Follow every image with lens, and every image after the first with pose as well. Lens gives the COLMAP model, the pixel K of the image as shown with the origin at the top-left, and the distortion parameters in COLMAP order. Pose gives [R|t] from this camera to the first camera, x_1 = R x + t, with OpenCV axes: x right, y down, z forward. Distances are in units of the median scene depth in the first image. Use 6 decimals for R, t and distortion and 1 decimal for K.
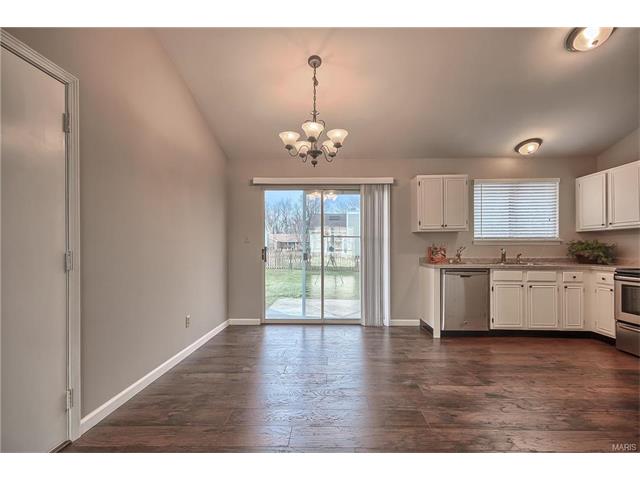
lens RADIAL K [[296.3, 0, 327.0], [0, 296.3, 247.5], [0, 0, 1]] dist [0.001622, 0.000837]
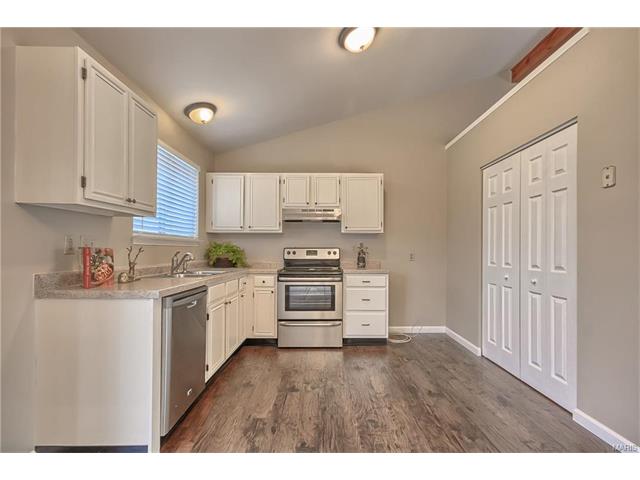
lens RADIAL K [[297.8, 0, 320.5], [0, 297.8, 250.3], [0, 0, 1]] dist [0.004345, 0.000869]
pose [[-0.007885, 0.003789, 0.999962, -0.068429], [-0.006460, 0.999972, -0.003840, 0.002183], [-0.999948, -0.006490, -0.007860, 0.802850]]
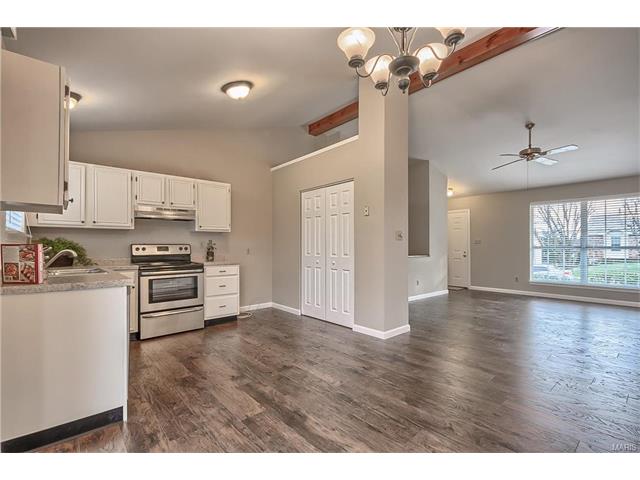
lens RADIAL K [[296.3, 0, 327.0], [0, 296.3, 247.5], [0, 0, 1]] dist [0.001622, 0.000837]
pose [[-0.669161, 0.003151, 0.743111, -0.267113], [0.004936, 0.999988, 0.000206, 0.005510], [-0.743101, 0.003806, -0.669168, 1.135452]]
